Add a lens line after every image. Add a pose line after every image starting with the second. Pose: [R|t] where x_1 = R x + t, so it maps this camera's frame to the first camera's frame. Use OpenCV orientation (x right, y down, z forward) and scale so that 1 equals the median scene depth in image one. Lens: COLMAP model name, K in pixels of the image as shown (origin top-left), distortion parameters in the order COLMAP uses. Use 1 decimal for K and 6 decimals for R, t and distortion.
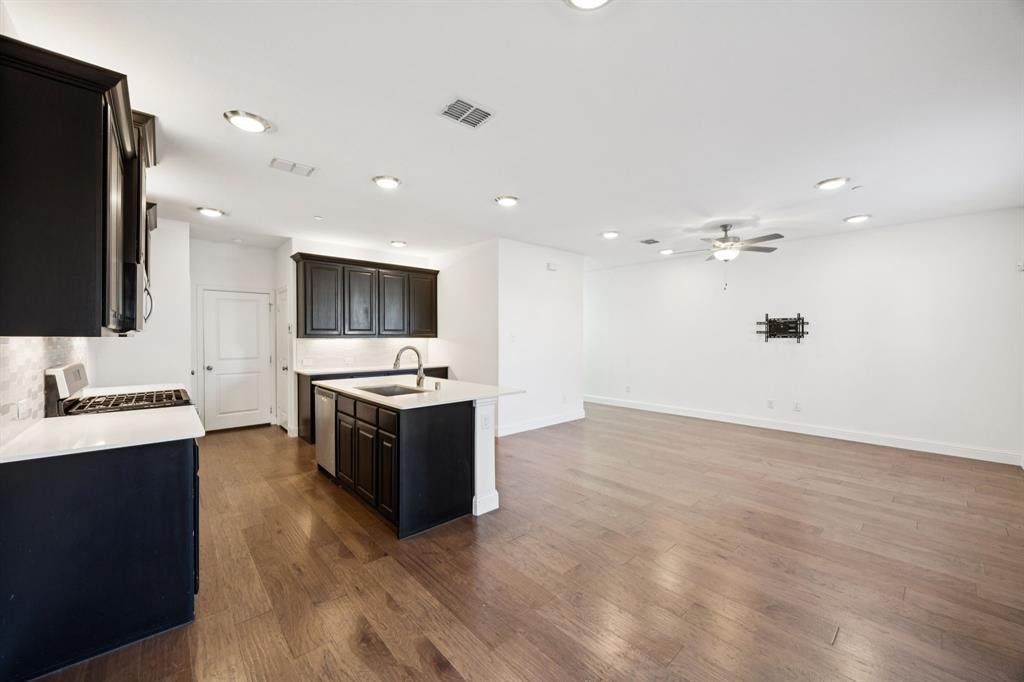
lens RADIAL K [[392.5, 0, 512.0], [0, 392.5, 341.0], [0, 0, 1]] dist [-0.000158, 0.000000]
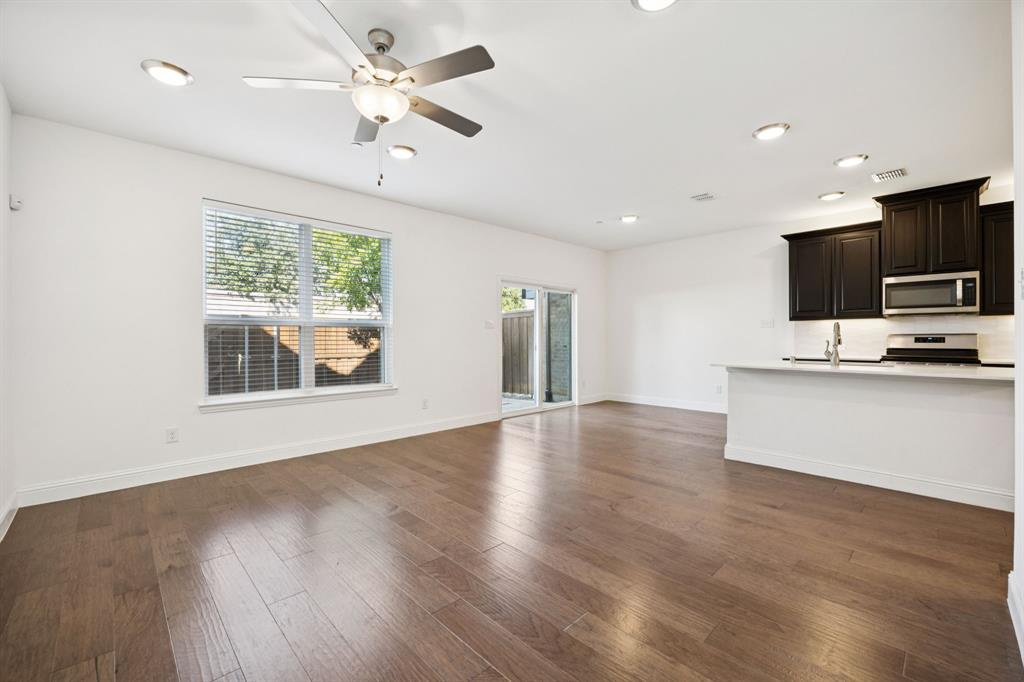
lens RADIAL K [[425.9, 0, 512.0], [0, 425.9, 341.0], [0, 0, 1]] dist [-0.016915, 0.000088]
pose [[-0.999458, 0.008140, -0.031904, 0.485923], [0.007557, 0.999803, 0.018355, 0.030385], [0.032047, 0.018104, -0.999322, 1.686470]]
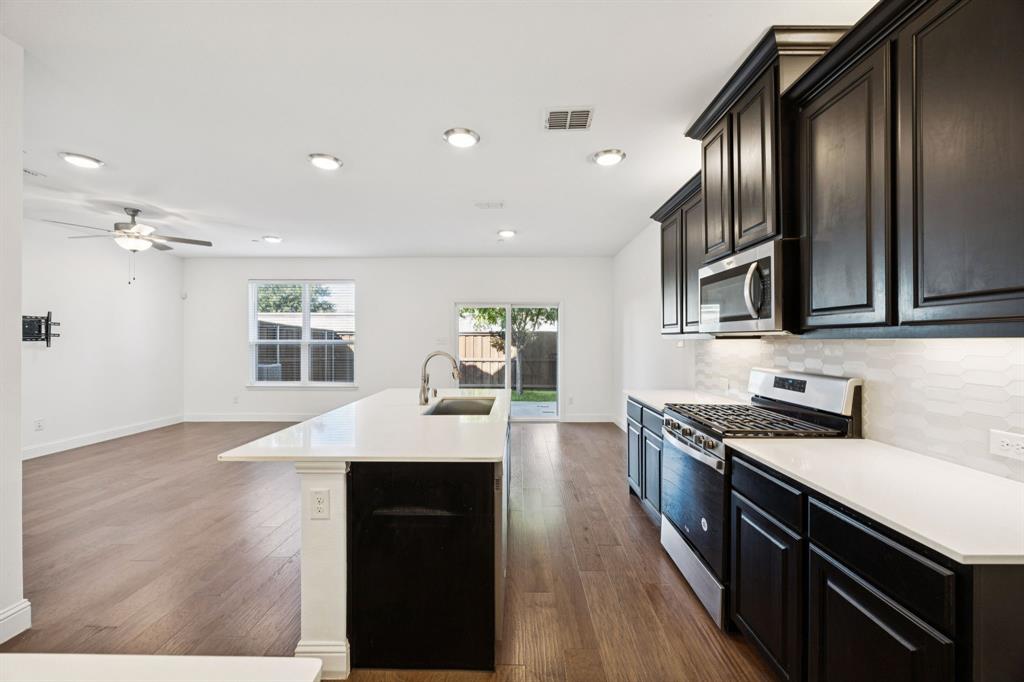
lens RADIAL K [[392.5, 0, 512.0], [0, 392.5, 341.0], [0, 0, 1]] dist [-0.000158, 0.000000]
pose [[-0.732329, 0.002028, 0.680948, -0.736436], [0.008389, 0.999947, 0.006044, -0.005686], [-0.680899, 0.010139, -0.732307, 1.227422]]
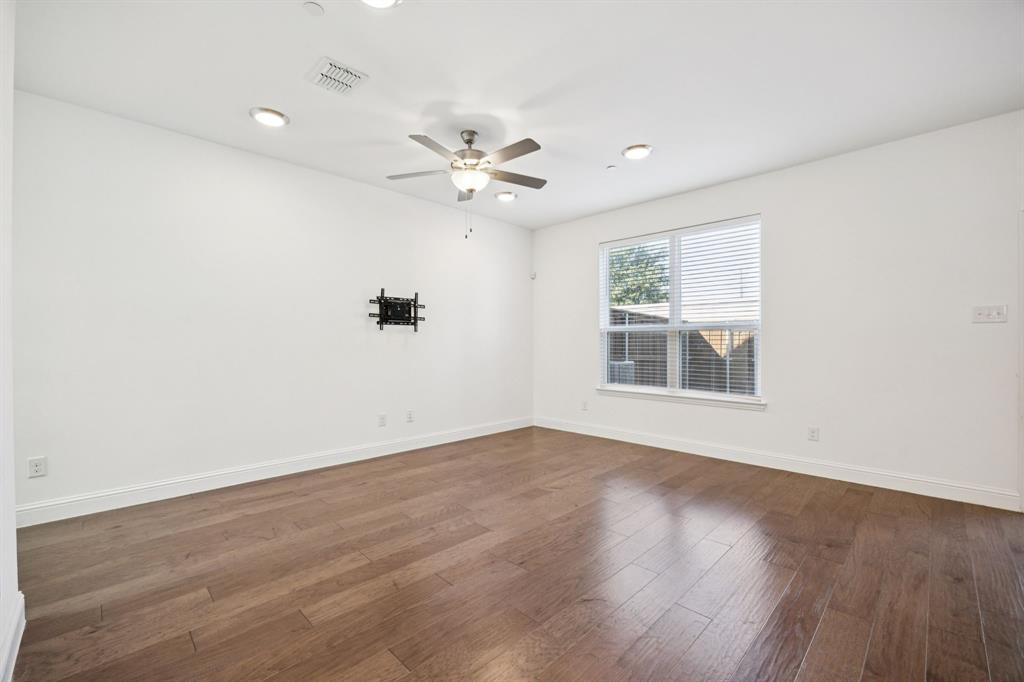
lens RADIAL K [[425.9, 0, 512.0], [0, 425.9, 341.0], [0, 0, 1]] dist [-0.016915, 0.000088]
pose [[-0.053706, 0.008918, 0.998517, -0.140182], [0.009695, 0.999918, -0.008409, 0.041705], [-0.998510, 0.009229, -0.053788, 1.121387]]
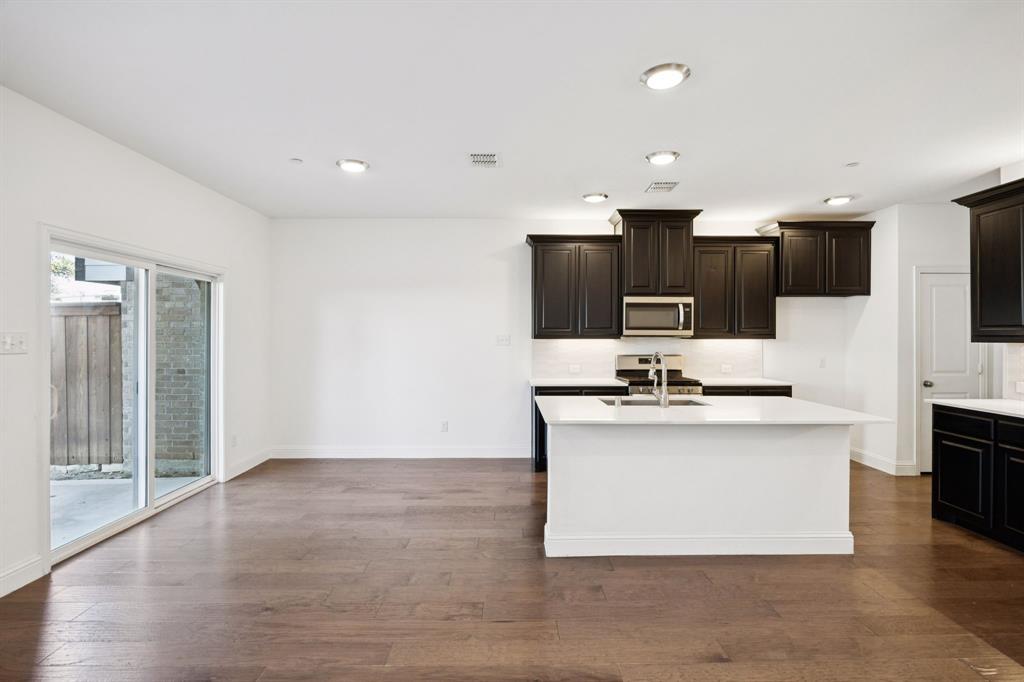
lens RADIAL K [[483.3, 0, 511.0], [0, 483.3, 334.4], [0, 0, 1]] dist [-0.012310, -0.000040]
pose [[-0.658916, -0.000729, -0.752216, 0.556066], [-0.008005, 0.999950, 0.006043, -0.019494], [0.752174, 0.010004, -0.658889, 1.184096]]
